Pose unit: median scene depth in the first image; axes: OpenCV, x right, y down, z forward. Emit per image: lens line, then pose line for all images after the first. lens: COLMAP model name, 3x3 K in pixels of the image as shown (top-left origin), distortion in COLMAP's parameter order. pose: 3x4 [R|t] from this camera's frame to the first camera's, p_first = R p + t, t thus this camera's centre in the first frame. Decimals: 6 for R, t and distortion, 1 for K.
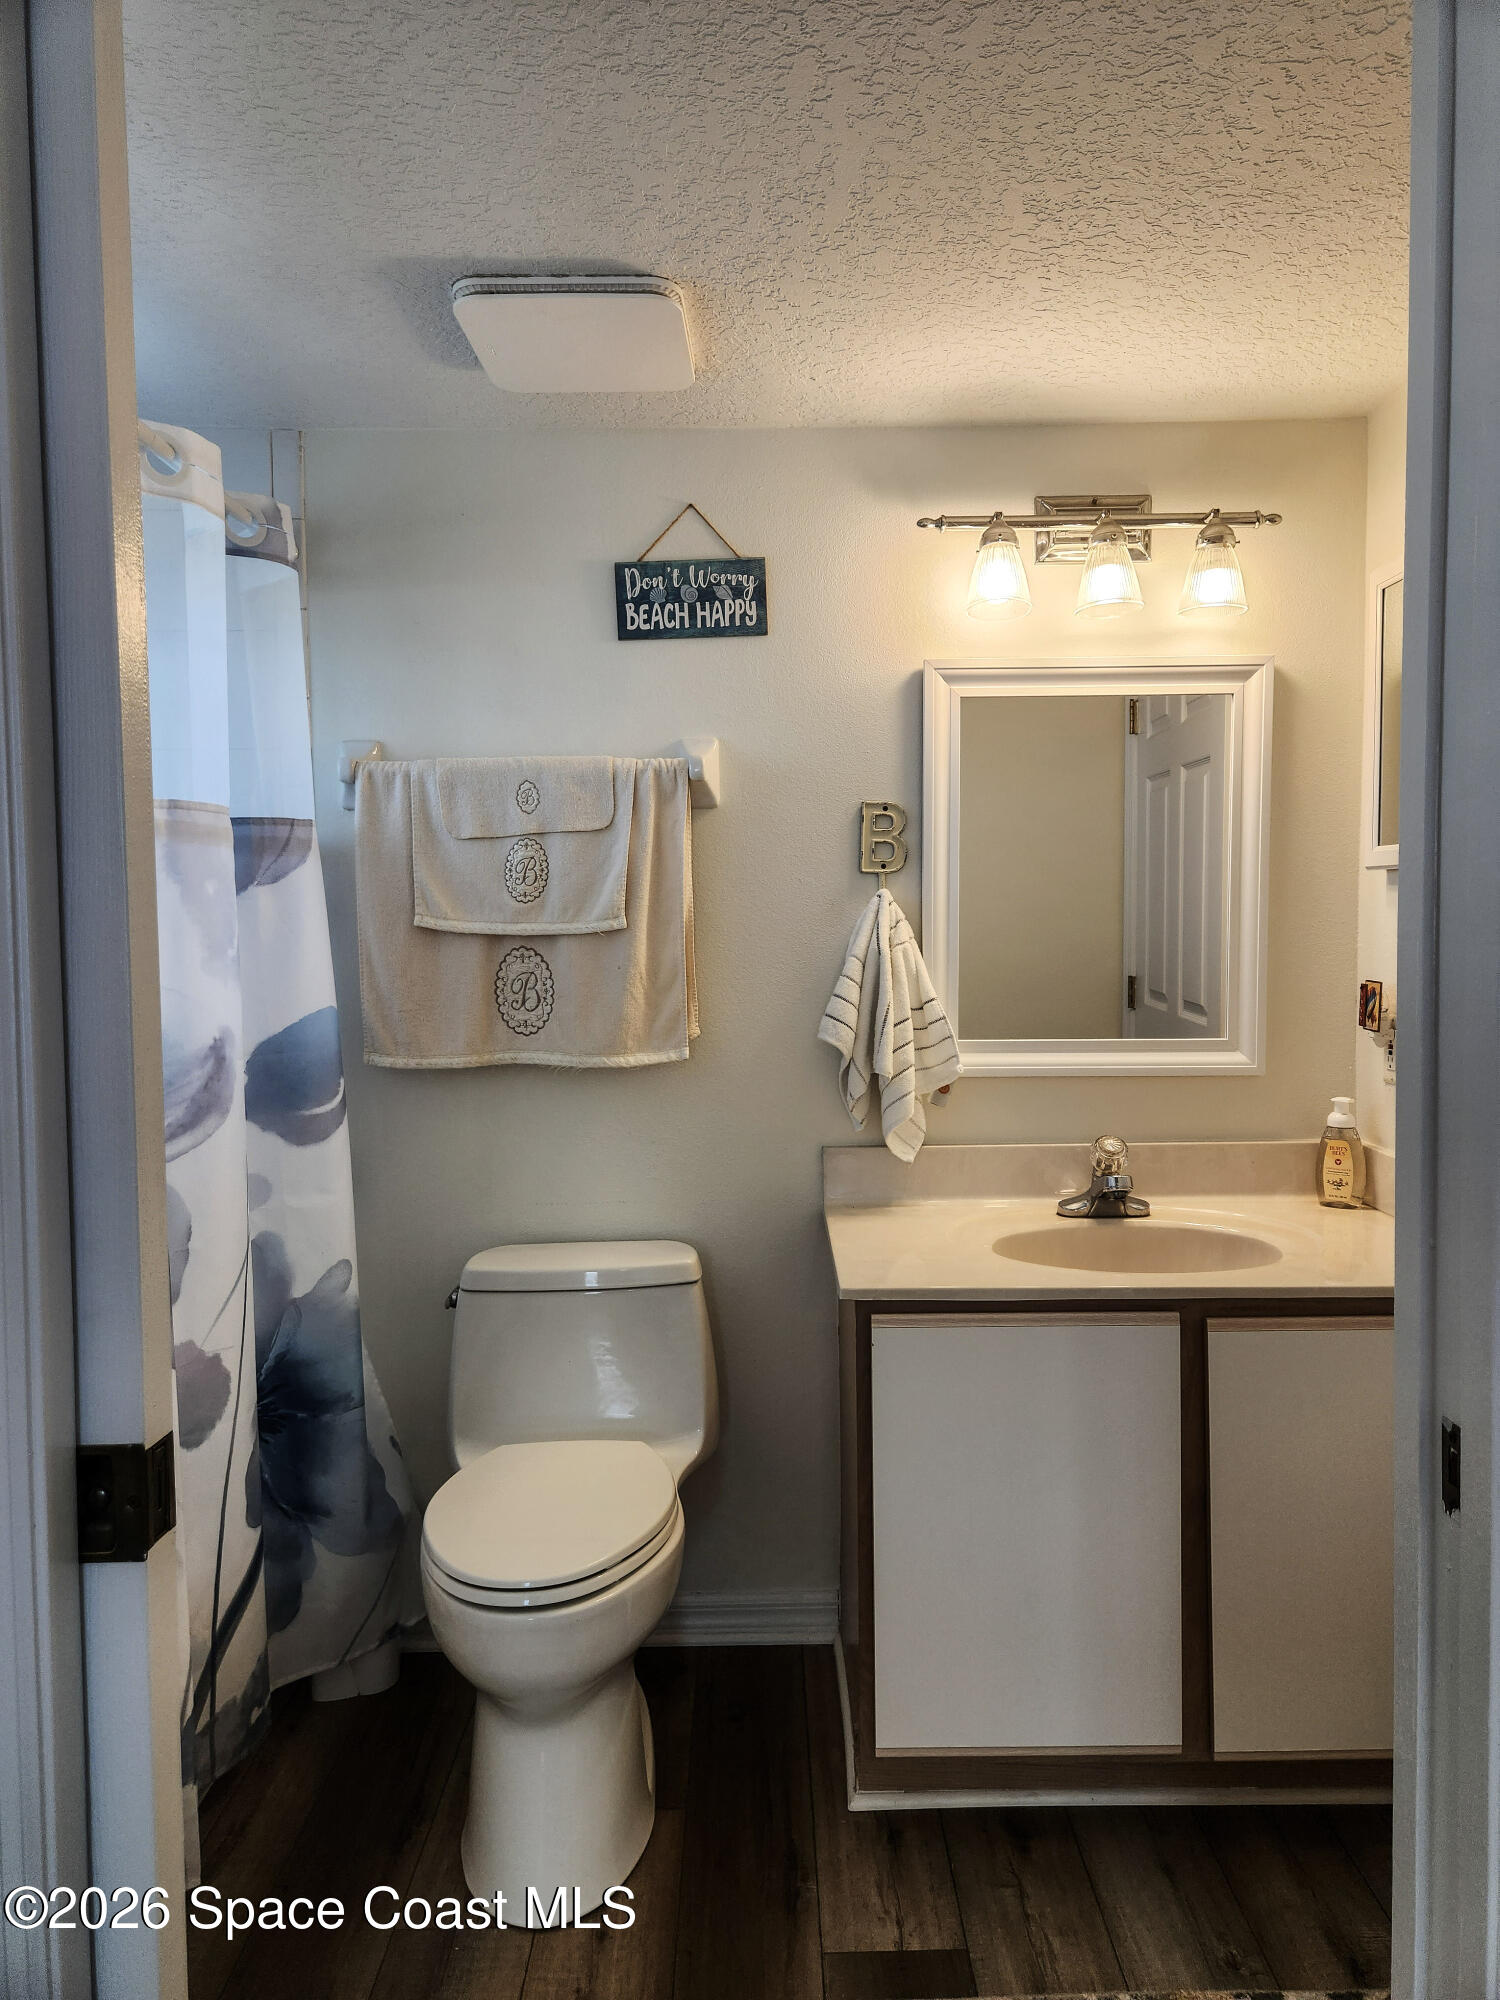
lens RADIAL K [[1359.9, 0, 745.1], [0, 1359.9, 1001.6], [0, 0, 1]] dist [0.028505, -0.001991]
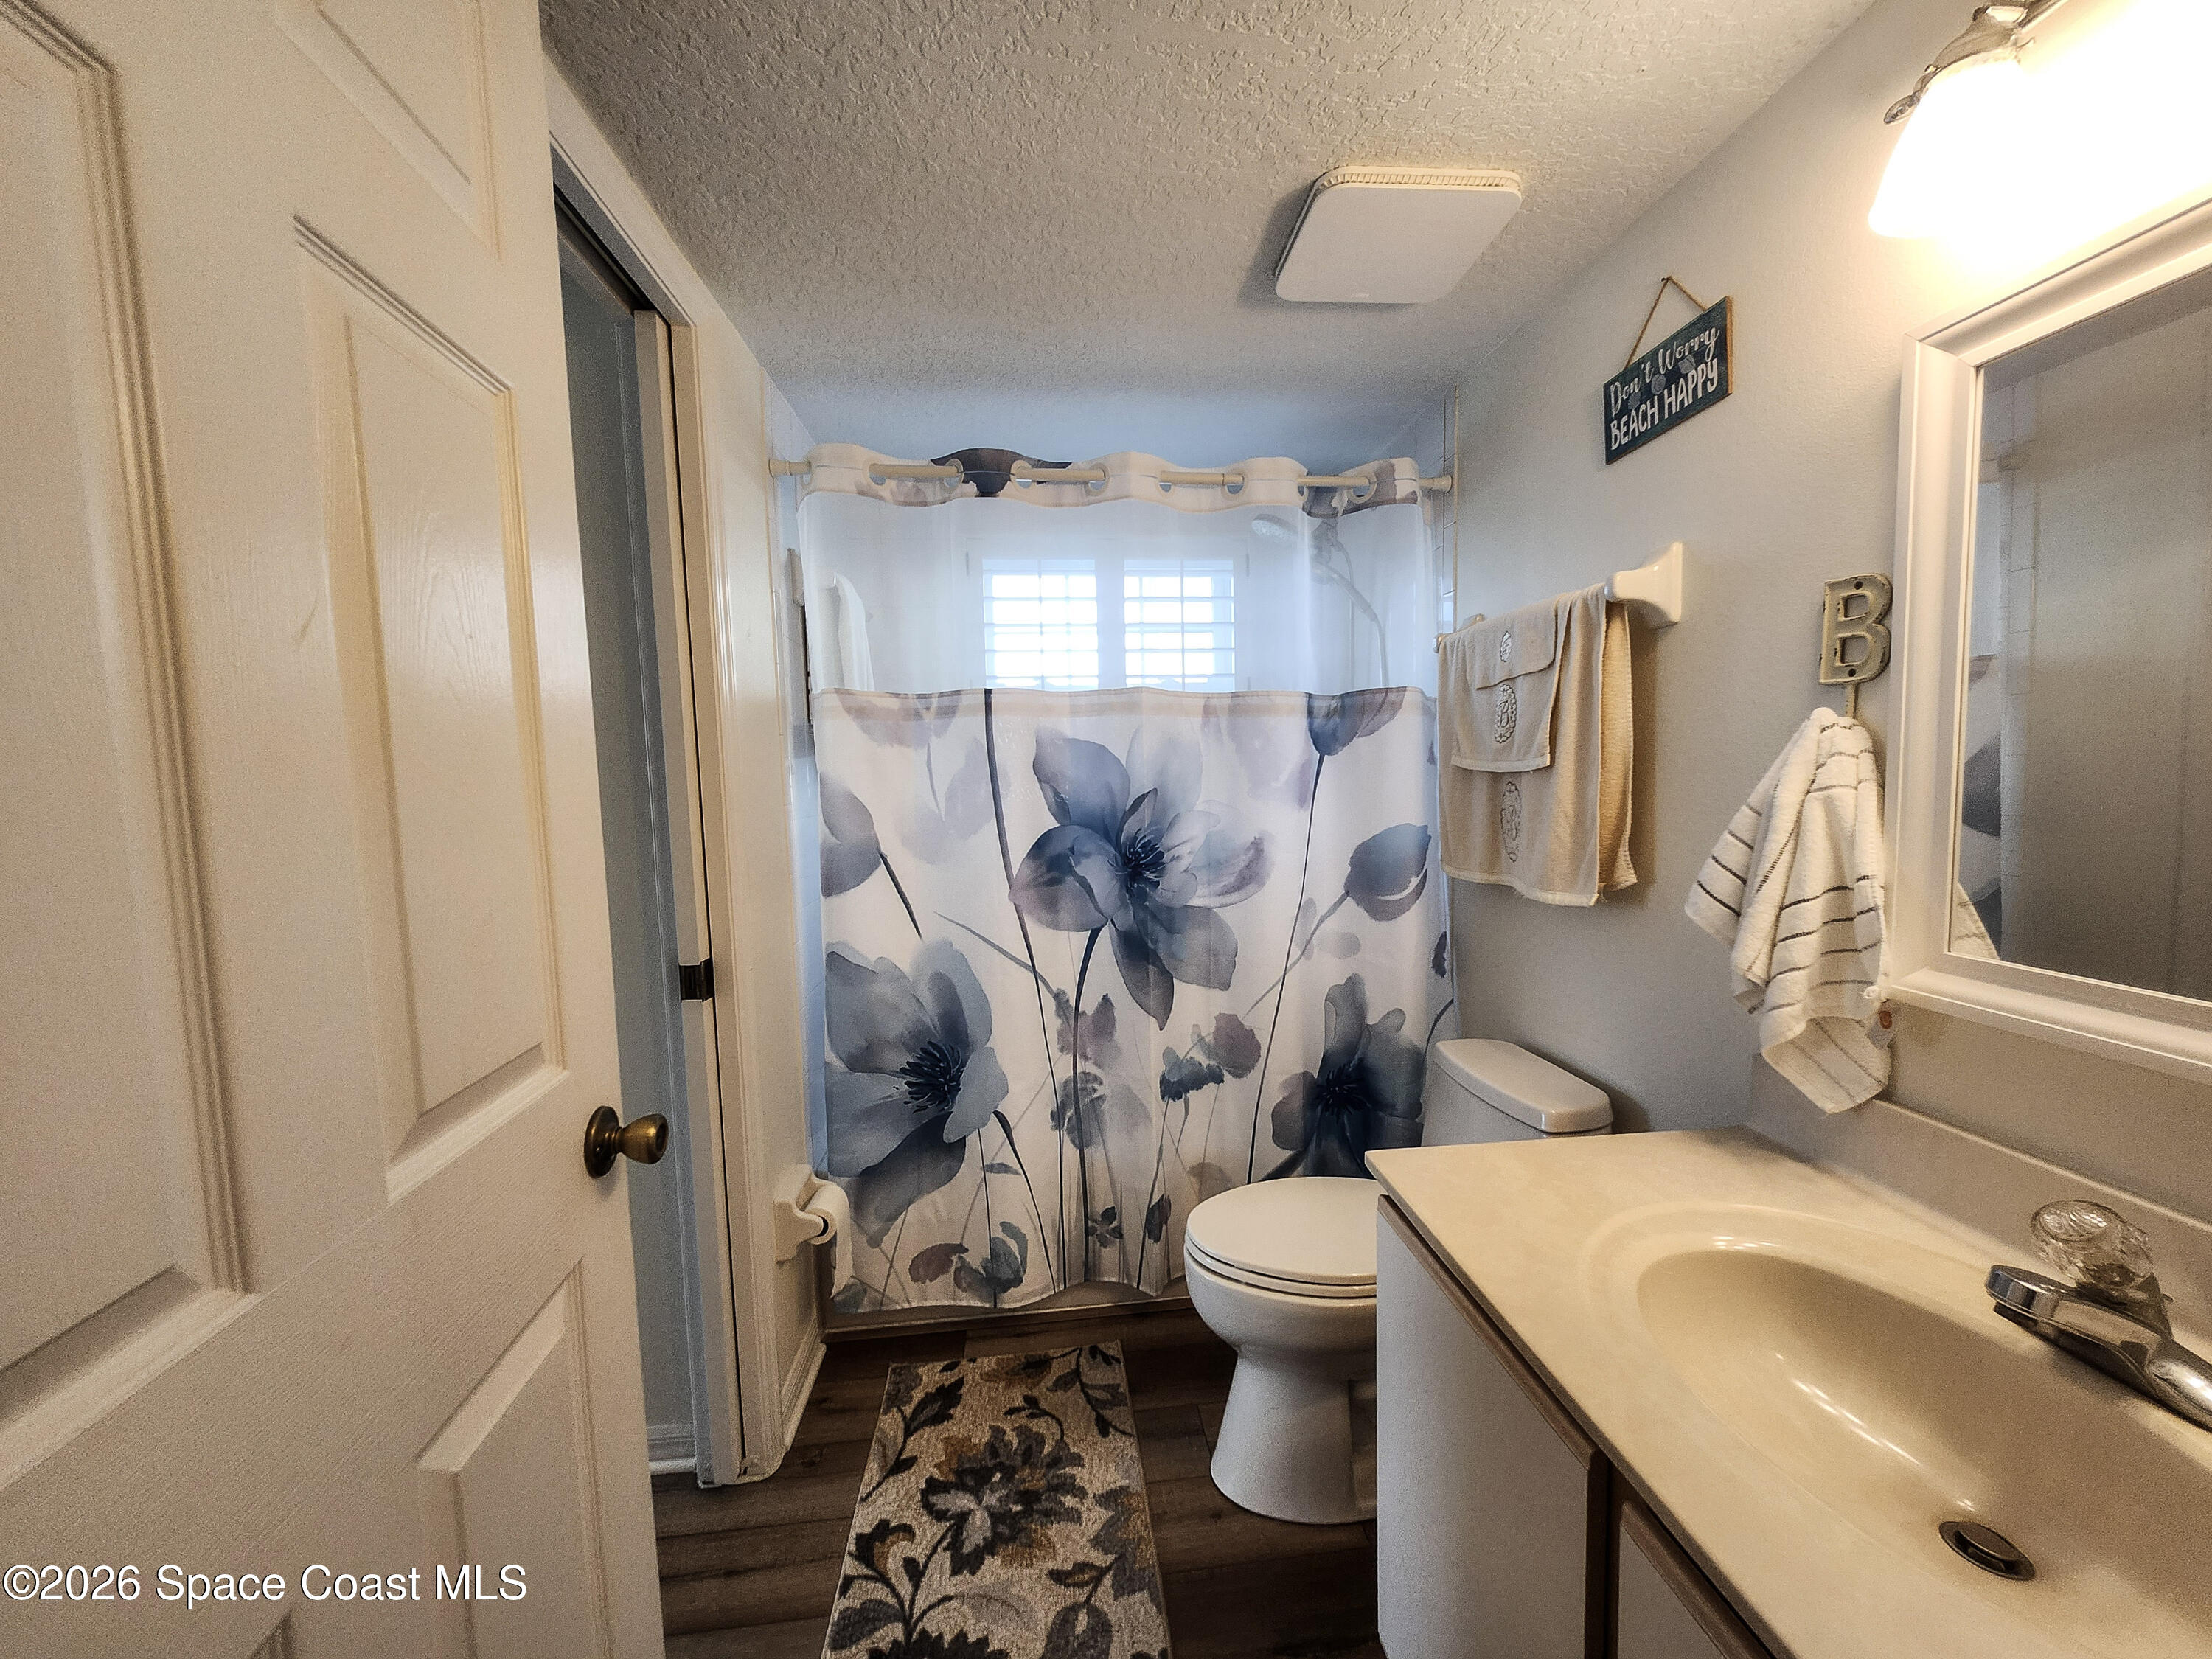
lens RADIAL K [[872.7, 0, 1098.3], [0, 872.7, 833.4], [0, 0, 1]] dist [0.002808, 0.000997]
pose [[0.076841, 0.079236, -0.993890, 0.514764], [-0.031930, 0.996521, 0.076978, -0.042342], [0.996532, 0.025820, 0.079104, 0.603369]]
